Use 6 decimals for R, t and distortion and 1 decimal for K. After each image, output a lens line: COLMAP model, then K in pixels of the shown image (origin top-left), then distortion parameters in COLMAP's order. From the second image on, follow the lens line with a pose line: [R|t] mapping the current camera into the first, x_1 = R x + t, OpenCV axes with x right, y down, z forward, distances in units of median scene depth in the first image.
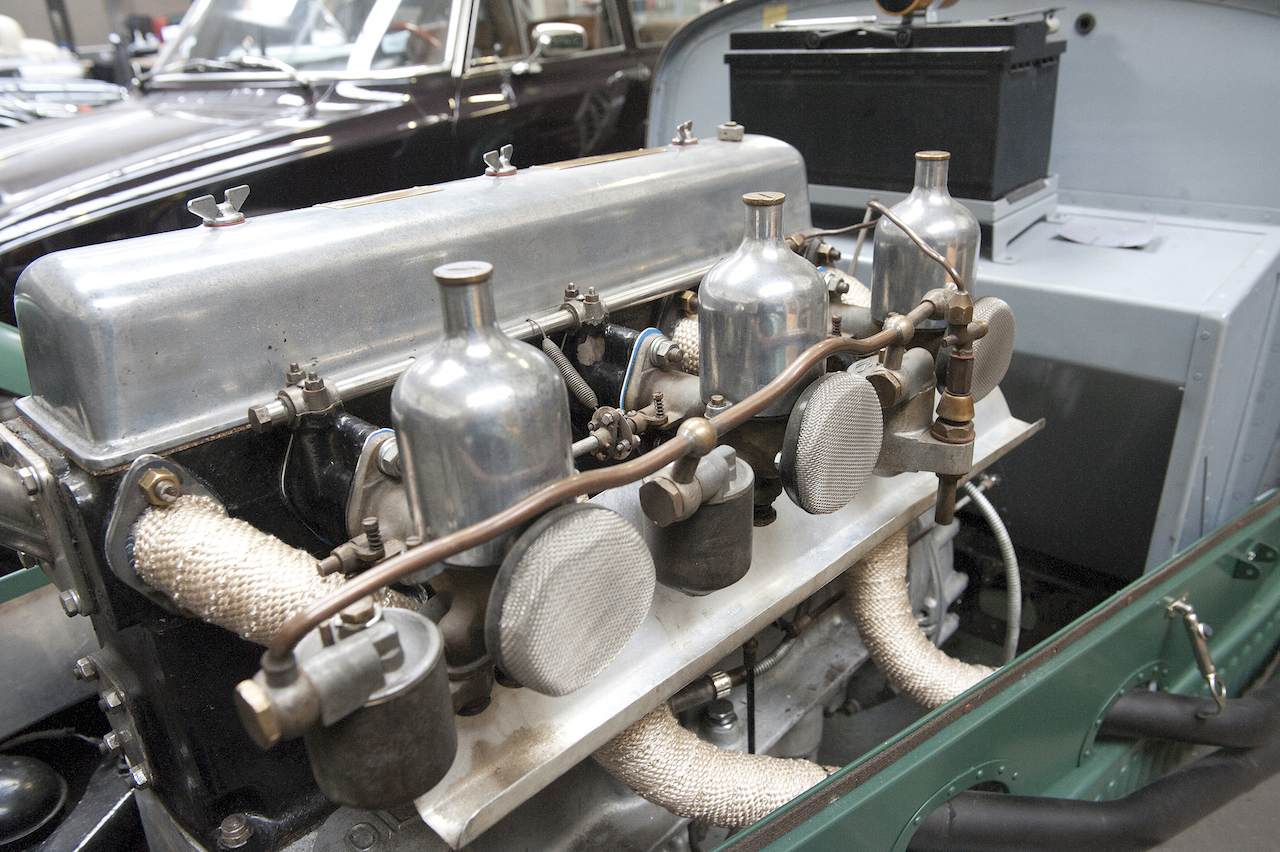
lens RADIAL K [[938.3, 0, 639.1], [0, 938.3, 426.2], [0, 0, 1]] dist [-0.007655, -0.005688]
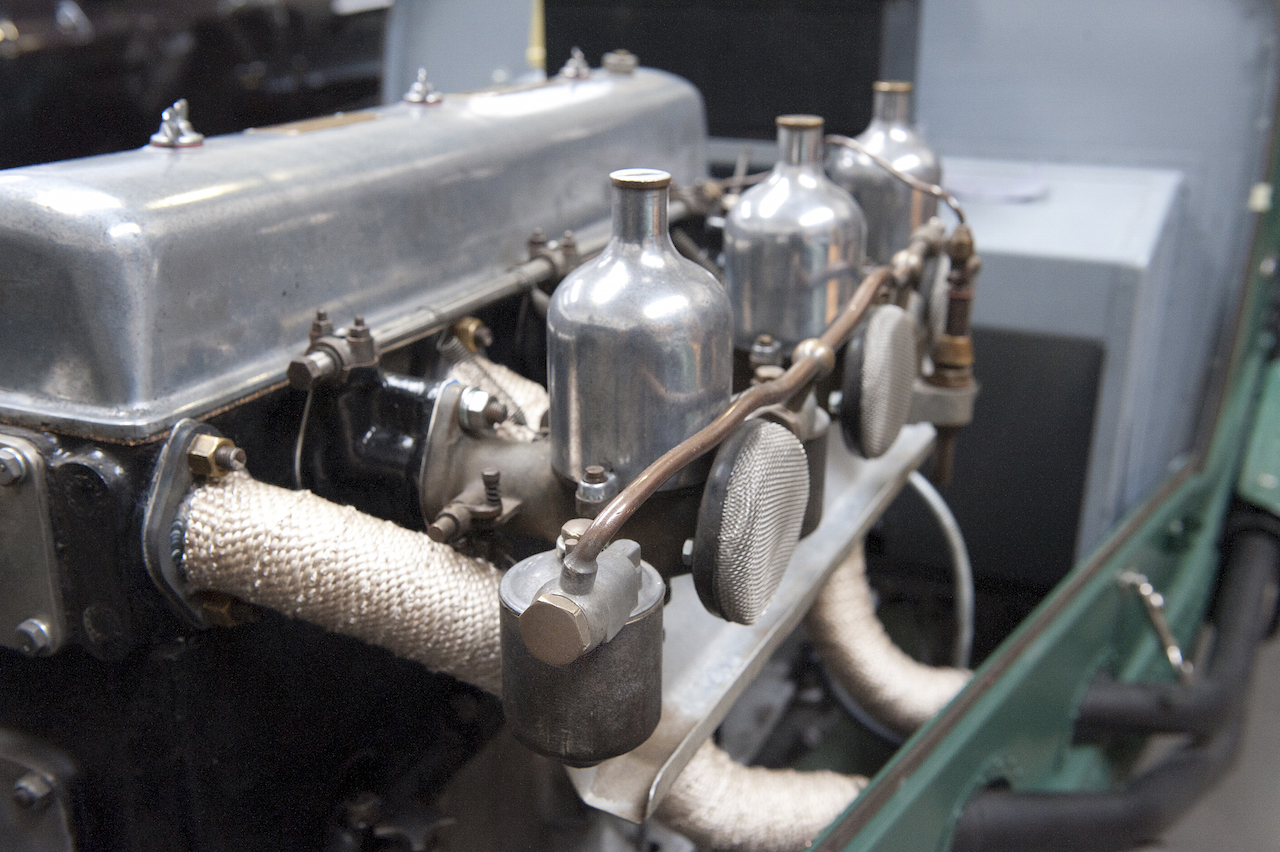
lens RADIAL K [[1362.2, 0, 642.0], [0, 1362.2, 432.5], [0, 0, 1]] dist [0.068400, 0.000000]
pose [[0.943848, -0.066074, 0.323705, -0.529750], [0.086970, 0.994930, -0.050500, 0.133194], [-0.318728, 0.075817, 0.944809, -0.232911]]
